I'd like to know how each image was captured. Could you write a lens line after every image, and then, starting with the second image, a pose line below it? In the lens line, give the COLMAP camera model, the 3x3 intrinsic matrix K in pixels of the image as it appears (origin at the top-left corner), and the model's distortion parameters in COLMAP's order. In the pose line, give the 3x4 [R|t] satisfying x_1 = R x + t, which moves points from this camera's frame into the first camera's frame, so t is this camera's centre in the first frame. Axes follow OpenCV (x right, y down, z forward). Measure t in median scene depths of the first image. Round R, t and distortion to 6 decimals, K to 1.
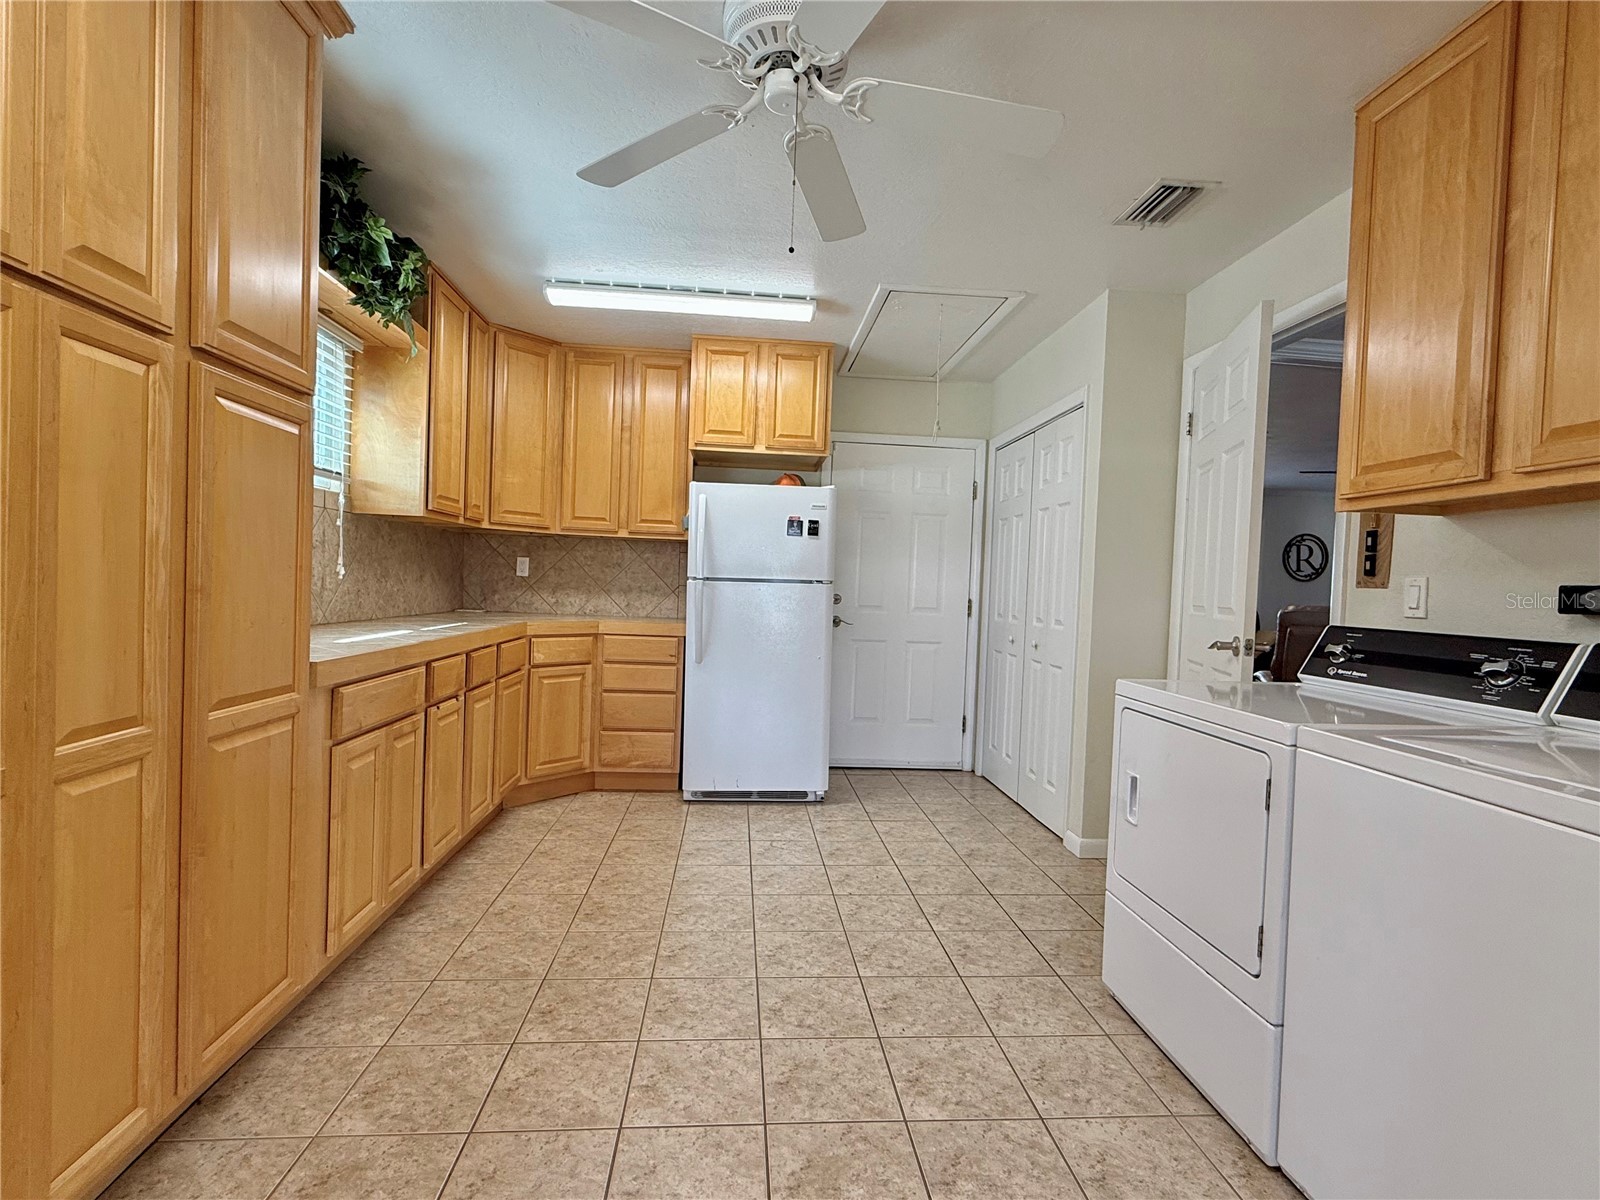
lens RADIAL K [[764.1, 0, 803.0], [0, 764.1, 602.5], [0, 0, 1]] dist [-0.002018, 0.000963]
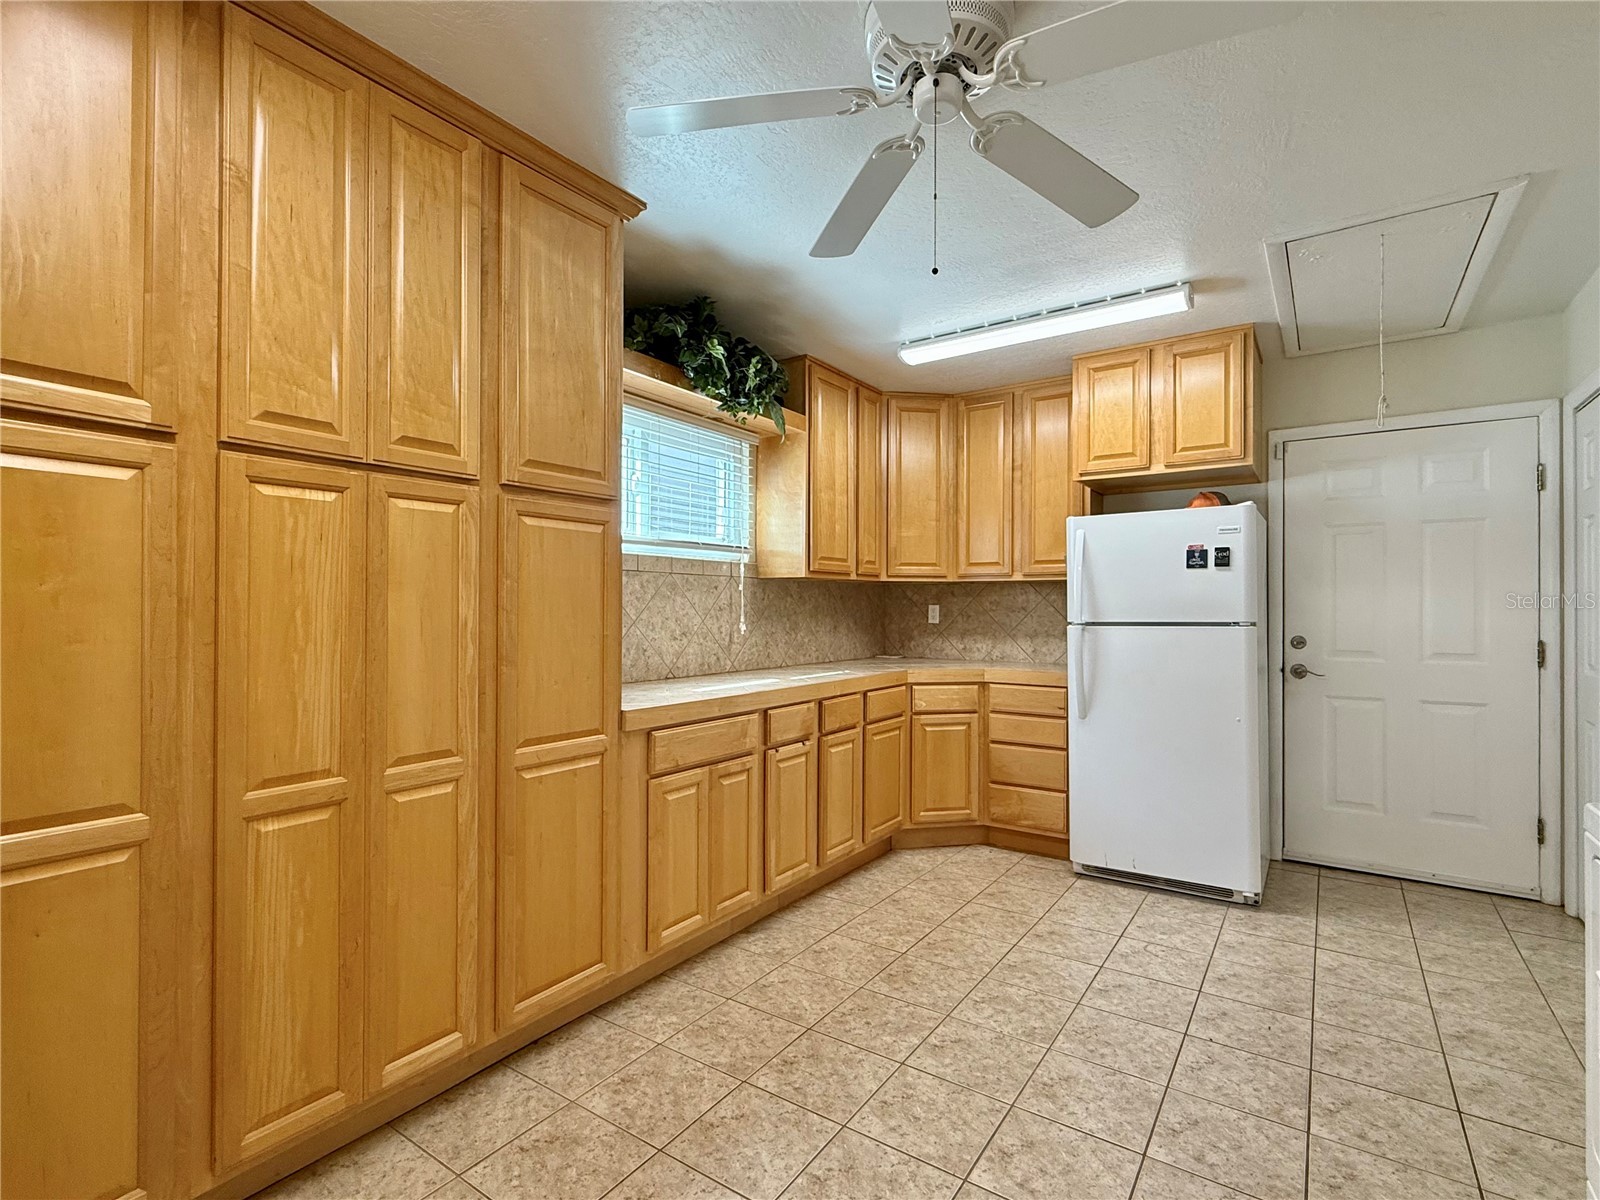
lens RADIAL K [[764.1, 0, 801.7], [0, 764.1, 601.6], [0, 0, 1]] dist [-0.002018, 0.000963]
pose [[0.771142, -0.041443, -0.635313, 0.237426], [0.012002, 0.998648, -0.050575, -0.020561], [0.636550, 0.031376, 0.770597, 0.132615]]
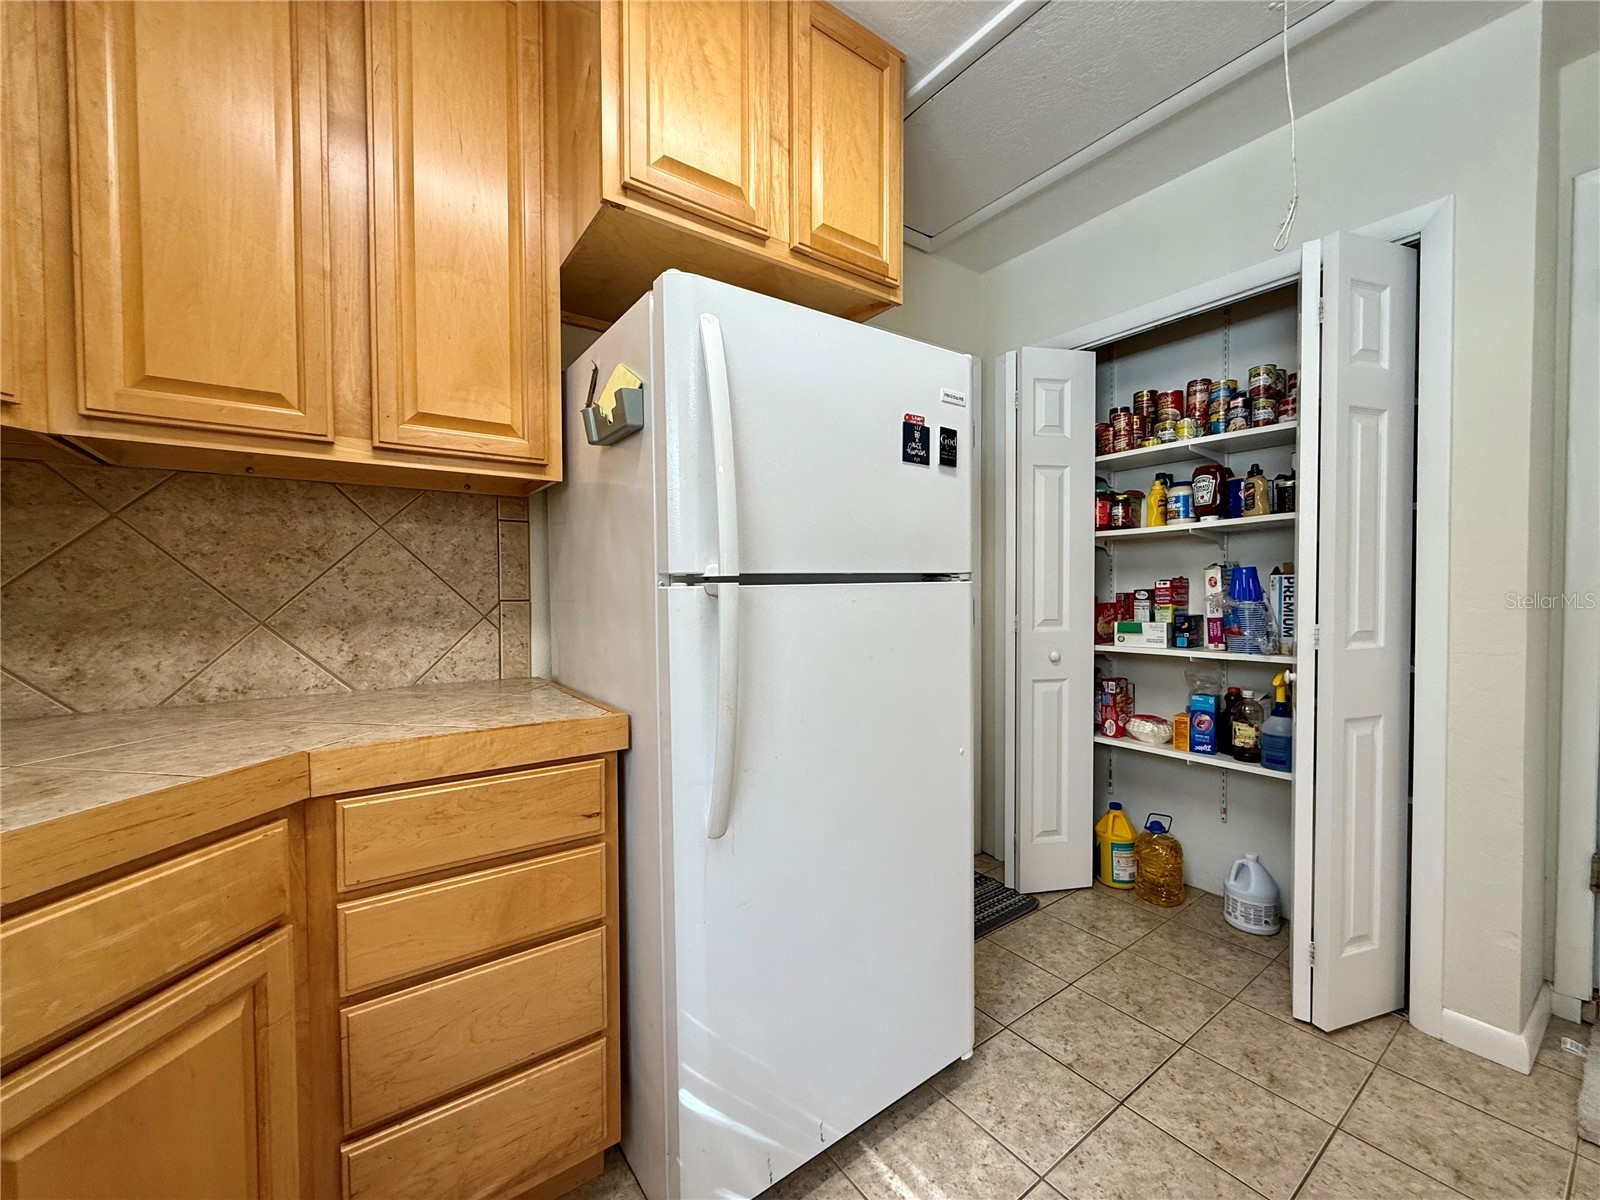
lens RADIAL K [[643.4, 0, 802.8], [0, 643.4, 602.0], [0, 0, 1]] dist [0.000114, 0.000085]
pose [[0.856592, -0.055483, 0.513003, -0.314262], [0.049908, 0.998450, 0.024652, -0.034291], [-0.513575, 0.004486, 0.858033, 0.971339]]
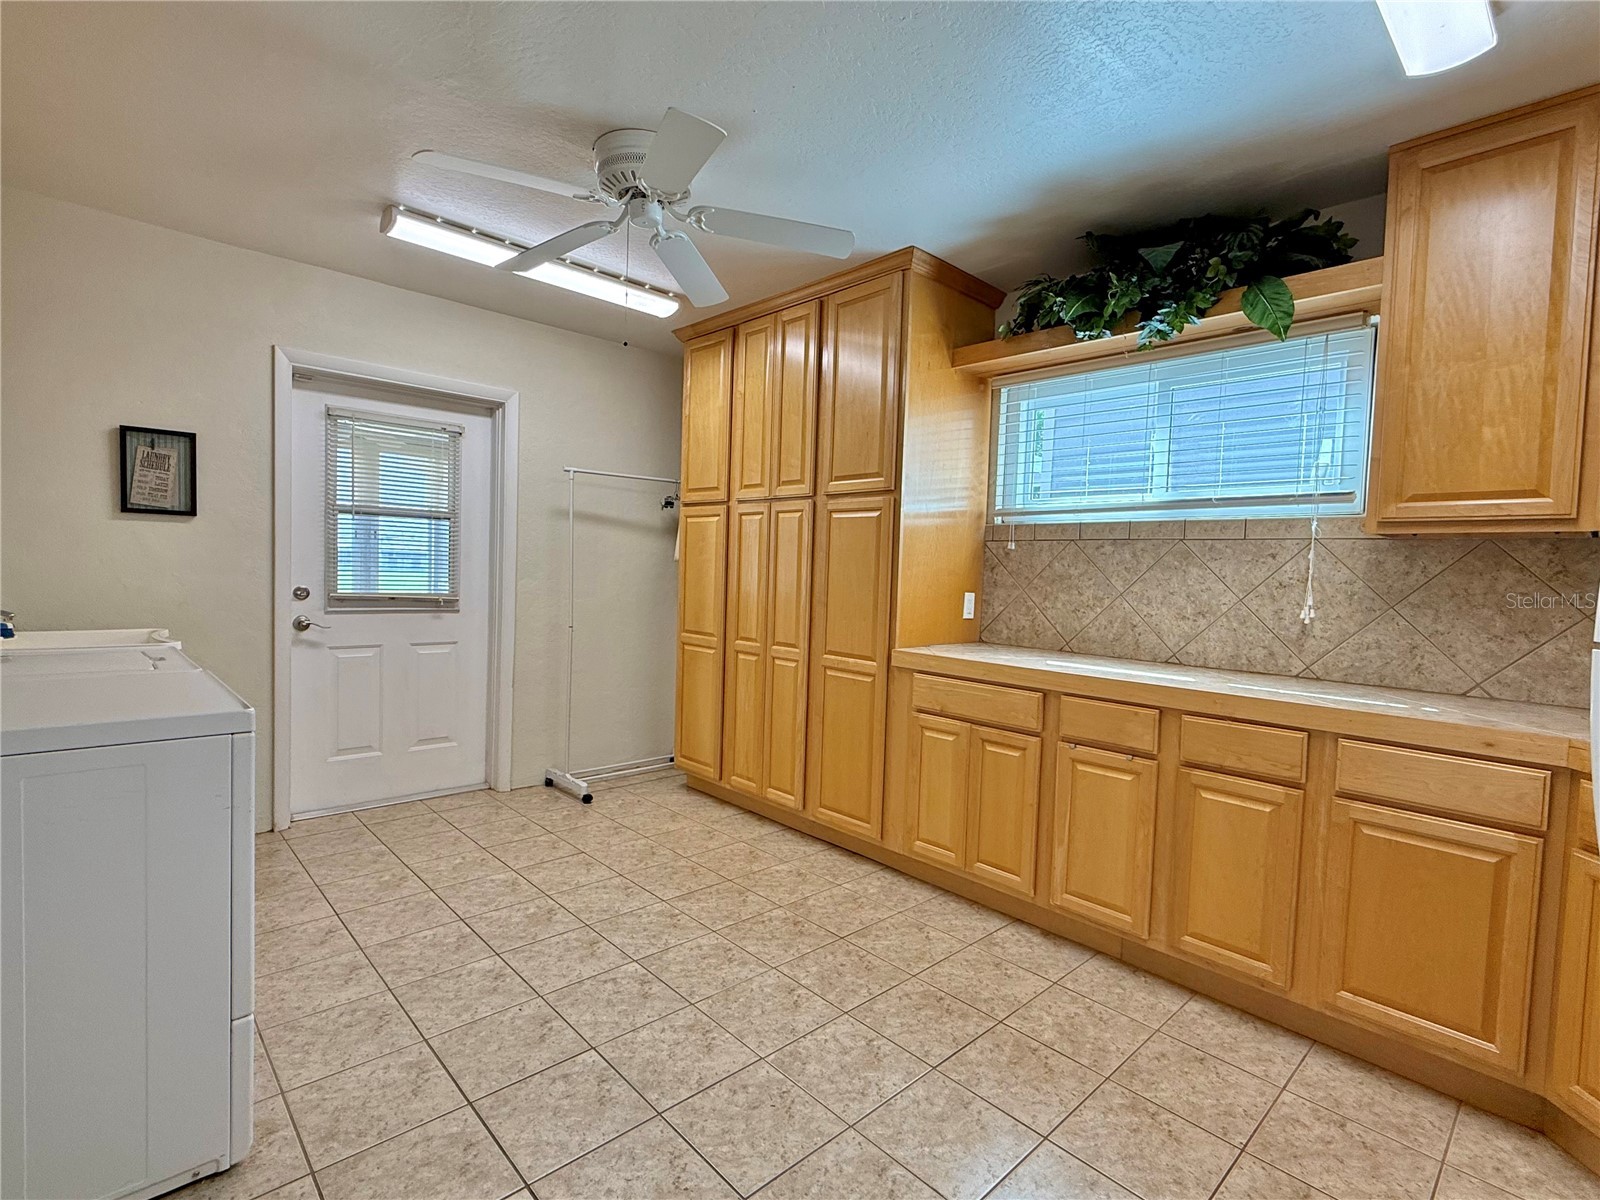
lens RADIAL K [[764.1, 0, 800.9], [0, 764.1, 604.4], [0, 0, 1]] dist [-0.002018, 0.000963]
pose [[-0.783036, -0.036373, -0.620912, 0.329472], [-0.079020, 0.996017, 0.041306, -0.043139], [0.616937, 0.081409, -0.782791, 1.324283]]
